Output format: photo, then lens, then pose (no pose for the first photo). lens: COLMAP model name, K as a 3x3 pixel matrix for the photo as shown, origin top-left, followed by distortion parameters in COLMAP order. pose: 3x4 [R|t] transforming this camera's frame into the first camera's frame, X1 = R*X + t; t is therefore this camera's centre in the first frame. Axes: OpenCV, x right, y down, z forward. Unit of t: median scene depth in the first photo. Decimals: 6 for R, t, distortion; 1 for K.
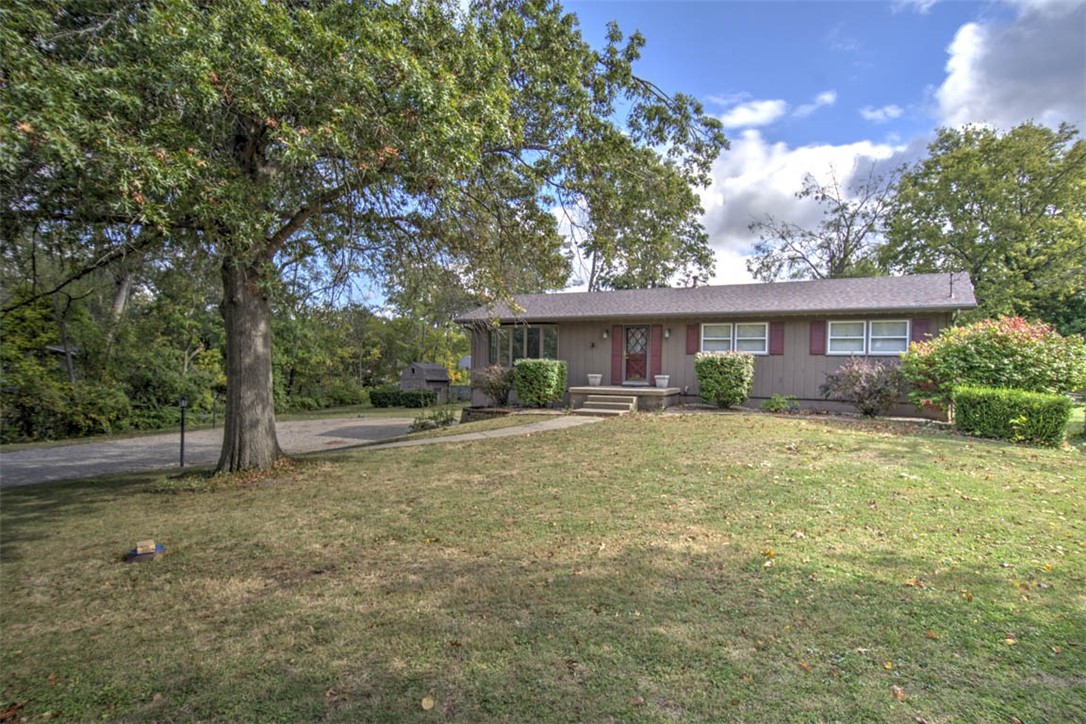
lens RADIAL K [[590.1, 0, 543.0], [0, 590.1, 366.4], [0, 0, 1]] dist [-0.005509, -0.000979]
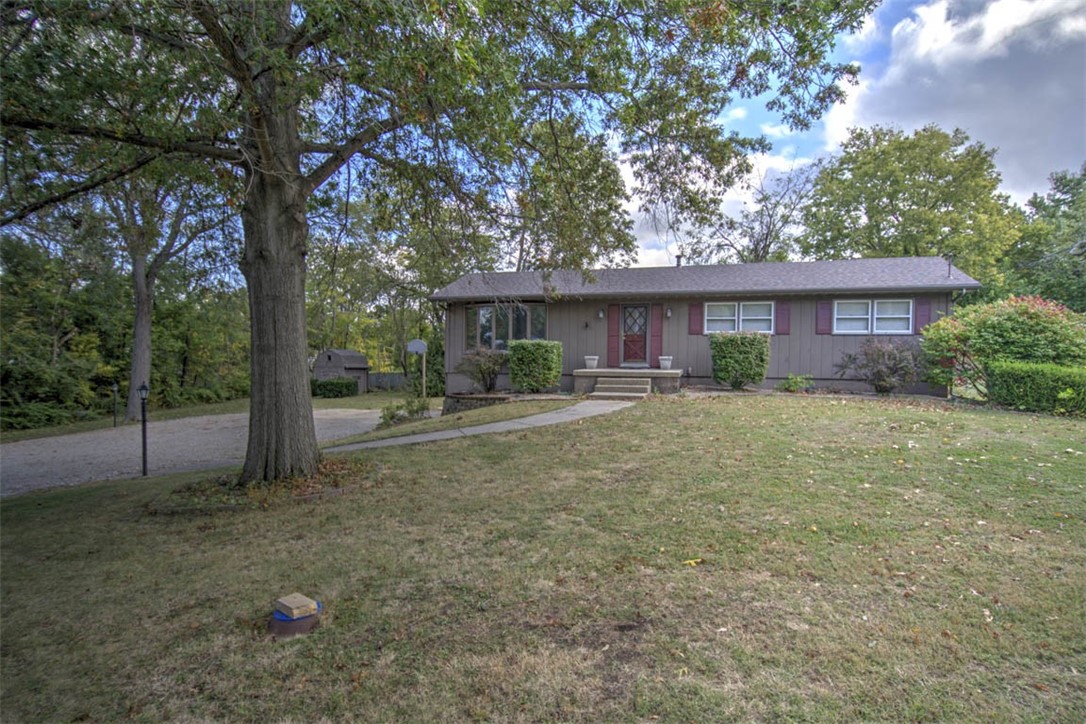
lens RADIAL K [[590.1, 0, 547.1], [0, 590.1, 360.5], [0, 0, 1]] dist [-0.005509, -0.000979]
pose [[0.981410, -0.008973, 0.191714, -0.171755], [0.006921, 0.999911, 0.011369, 0.009744], [-0.191799, -0.009830, 0.981385, 0.101520]]
